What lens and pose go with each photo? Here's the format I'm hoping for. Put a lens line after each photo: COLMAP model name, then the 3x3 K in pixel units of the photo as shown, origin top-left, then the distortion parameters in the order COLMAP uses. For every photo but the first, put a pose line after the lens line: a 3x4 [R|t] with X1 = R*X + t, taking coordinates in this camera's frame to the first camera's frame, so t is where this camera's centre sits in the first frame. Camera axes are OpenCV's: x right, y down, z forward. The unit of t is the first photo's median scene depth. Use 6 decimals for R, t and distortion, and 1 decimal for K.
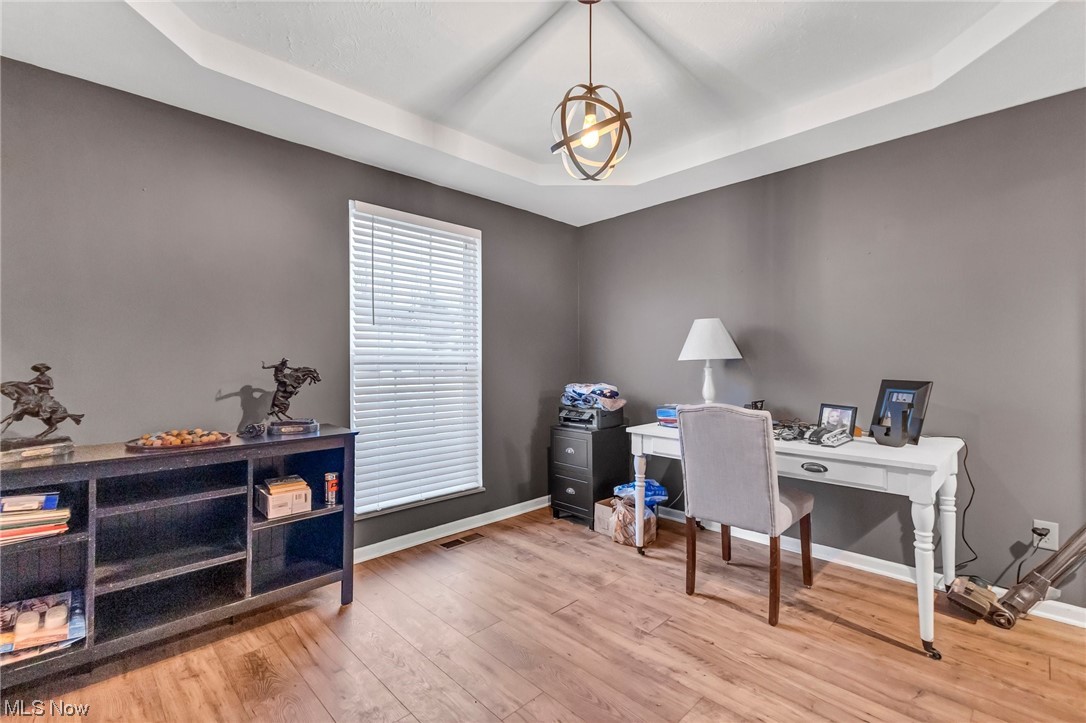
lens RADIAL K [[470.0, 0, 546.8], [0, 470.0, 358.8], [0, 0, 1]] dist [0.002324, 0.000167]
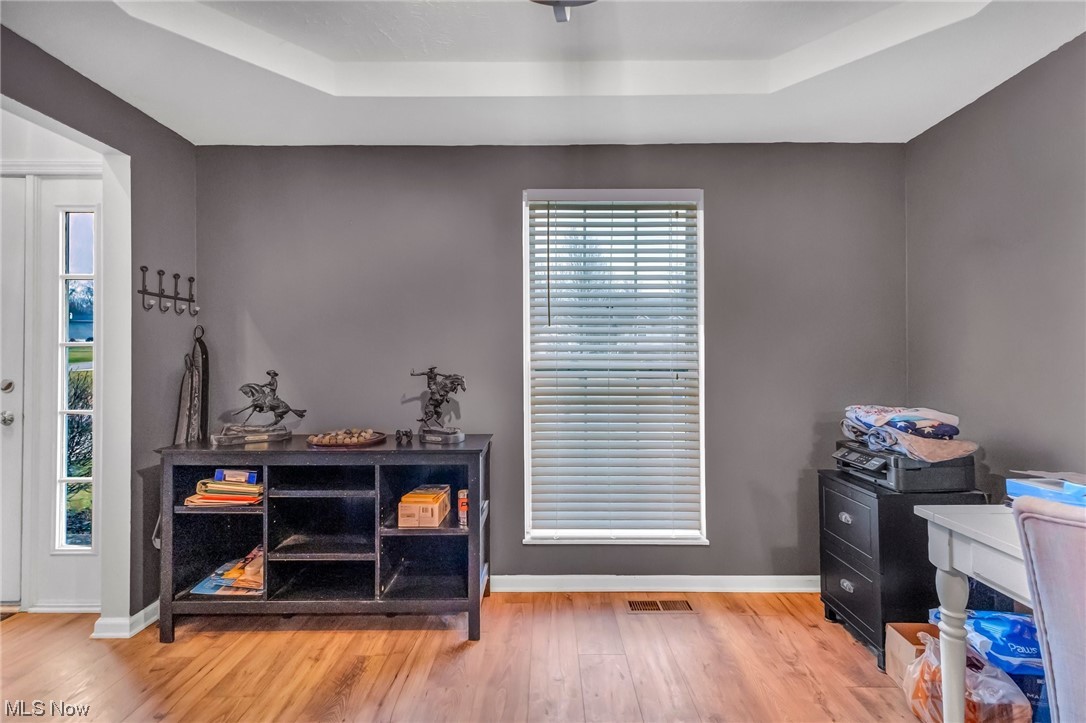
lens RADIAL K [[470.0, 0, 546.8], [0, 470.0, 358.8], [0, 0, 1]] dist [0.002324, 0.000167]
pose [[0.708673, -0.003220, -0.705529, 0.246538], [0.006542, 0.999977, 0.002007, -0.012516], [0.705507, -0.006038, 0.708678, 0.373235]]
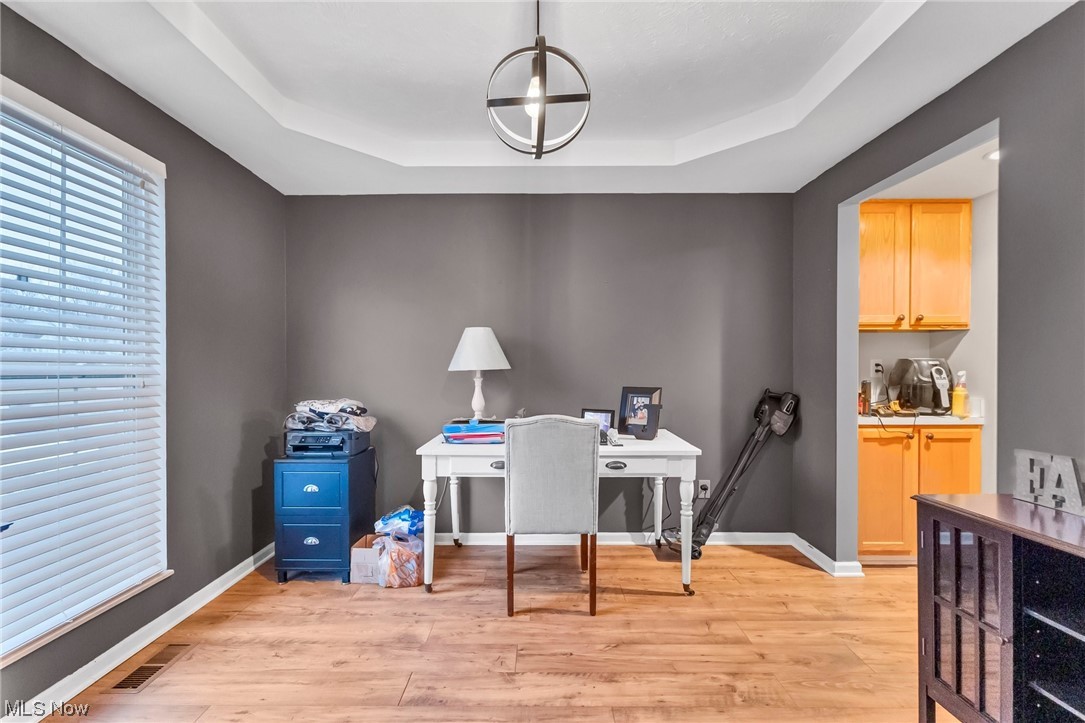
lens RADIAL K [[485.1, 0, 539.8], [0, 485.1, 368.0], [0, 0, 1]] dist [0.000776, -0.000164]
pose [[0.707723, 0.002130, 0.706487, -0.295887], [-0.006751, 0.999970, 0.003749, -0.006988], [-0.706458, -0.007423, 0.707716, 0.218832]]
